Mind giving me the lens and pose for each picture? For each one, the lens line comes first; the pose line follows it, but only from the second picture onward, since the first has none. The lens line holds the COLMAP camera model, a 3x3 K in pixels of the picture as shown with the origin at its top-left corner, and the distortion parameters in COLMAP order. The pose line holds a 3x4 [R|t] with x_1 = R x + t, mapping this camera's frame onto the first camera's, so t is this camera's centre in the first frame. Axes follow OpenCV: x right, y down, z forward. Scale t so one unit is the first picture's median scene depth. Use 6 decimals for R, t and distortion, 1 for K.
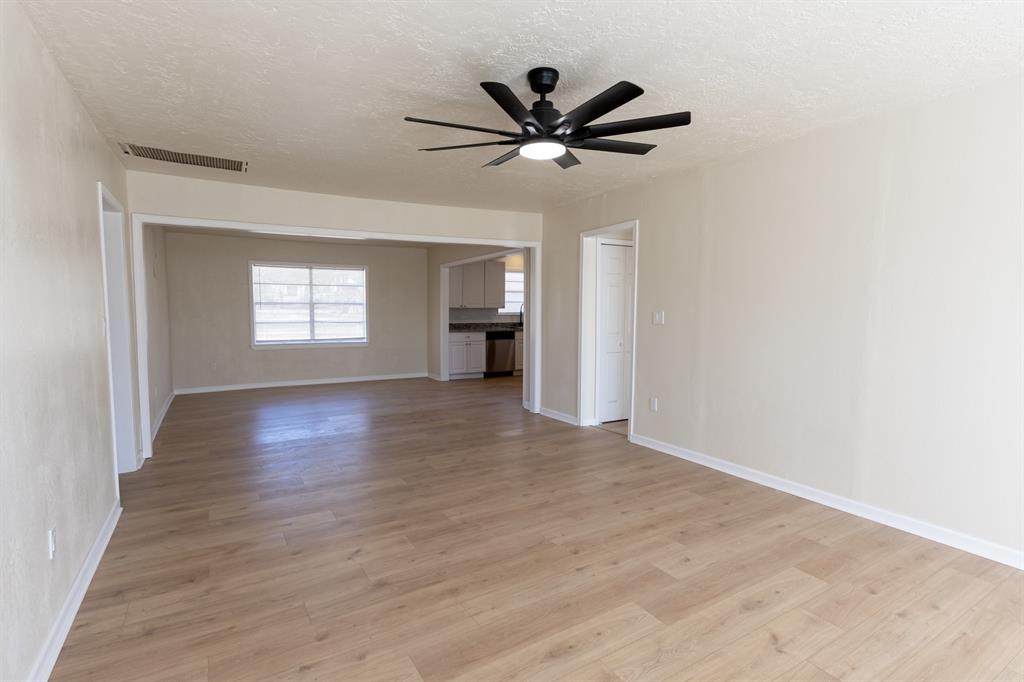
lens RADIAL K [[488.4, 0, 502.4], [0, 488.4, 346.0], [0, 0, 1]] dist [0.014035, 0.000004]
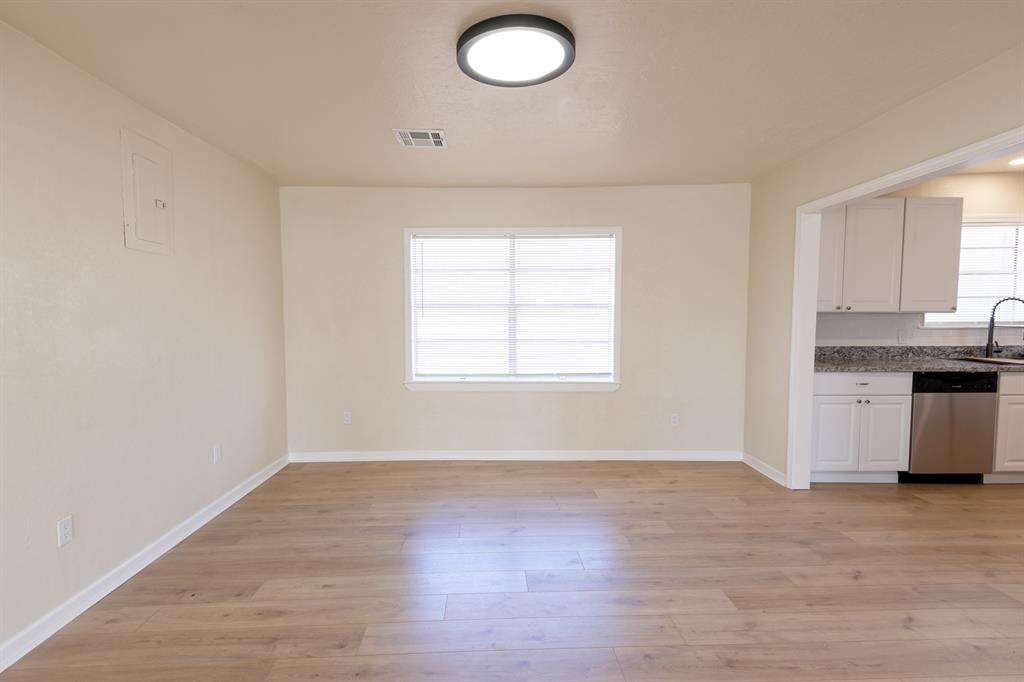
lens RADIAL K [[488.4, 0, 502.4], [0, 488.4, 346.0], [0, 0, 1]] dist [0.014035, 0.000004]
pose [[0.861959, 0.029309, -0.506131, -0.127000], [-0.035218, 0.999377, -0.002106, -0.040042], [0.505754, 0.019640, 0.862454, 0.519135]]
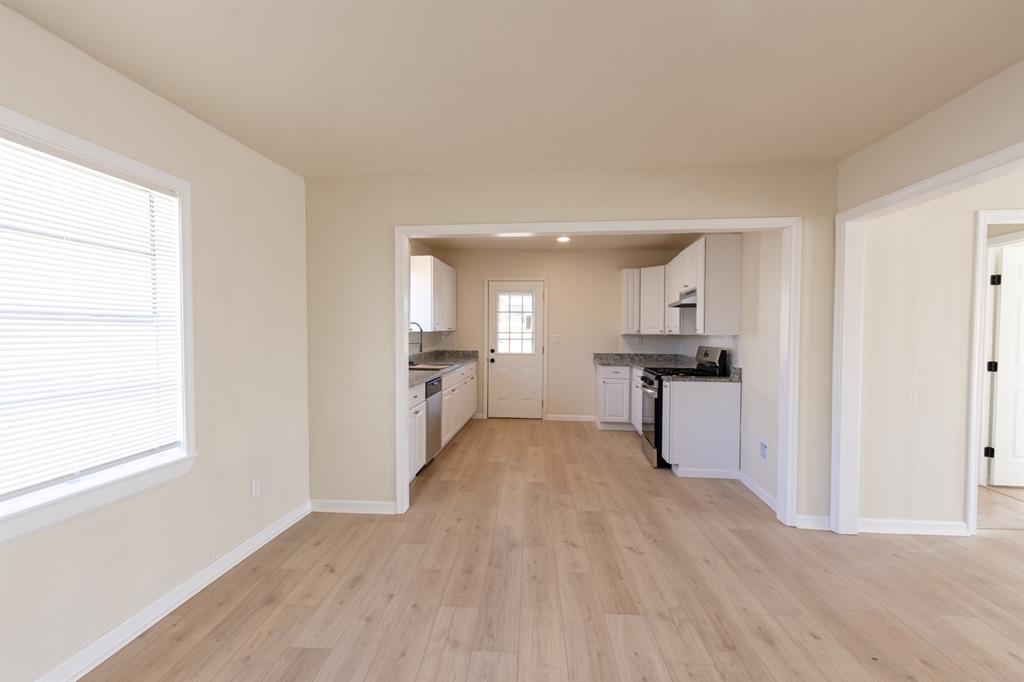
lens RADIAL K [[488.4, 0, 502.4], [0, 488.4, 346.0], [0, 0, 1]] dist [0.014035, 0.000004]
pose [[0.595361, -0.030860, 0.802866, -0.396414], [0.066441, 0.997731, -0.010919, -0.056258], [-0.800707, 0.059843, 0.596060, 0.692609]]
